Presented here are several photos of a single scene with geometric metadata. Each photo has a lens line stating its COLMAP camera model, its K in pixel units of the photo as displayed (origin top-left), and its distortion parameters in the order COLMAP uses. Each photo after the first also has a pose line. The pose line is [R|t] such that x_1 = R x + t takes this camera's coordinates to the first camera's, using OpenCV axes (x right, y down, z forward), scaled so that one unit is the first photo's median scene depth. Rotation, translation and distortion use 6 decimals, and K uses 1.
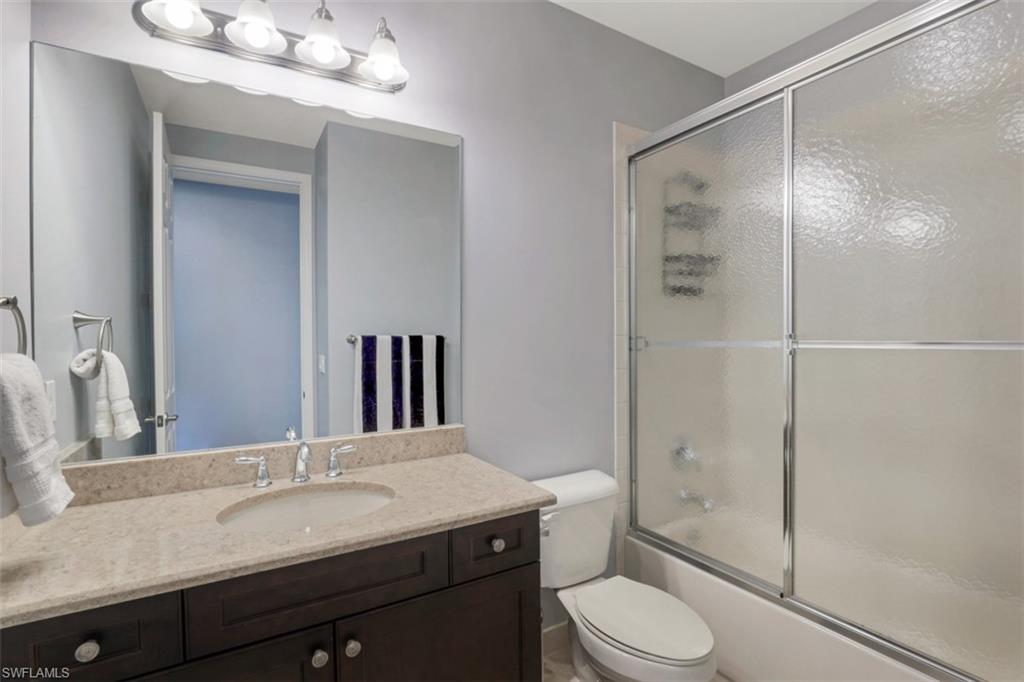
lens RADIAL K [[469.5, 0, 512.0], [0, 469.5, 341.0], [0, 0, 1]] dist [-0.002606, -0.000144]
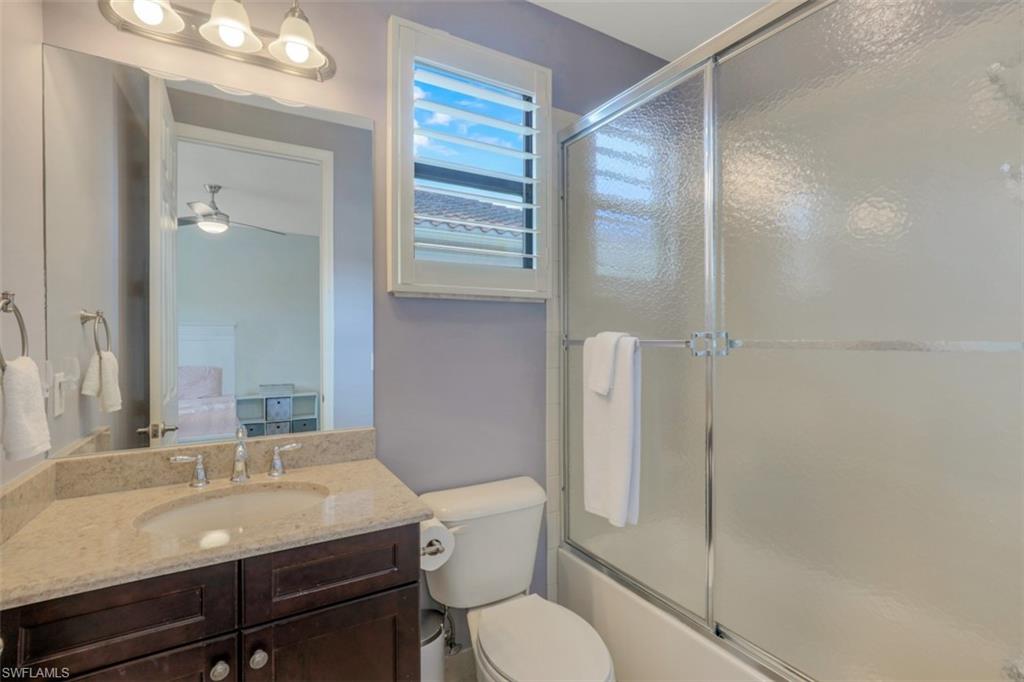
lens RADIAL K [[448.9, 0, 512.0], [0, 448.9, 341.0], [0, 0, 1]] dist [-0.004000, -0.000137]
pose [[0.999627, 0.013037, -0.024004, 0.139291], [-0.013010, 0.999915, 0.001302, -0.001594], [0.024019, -0.000989, 0.999711, 0.080375]]
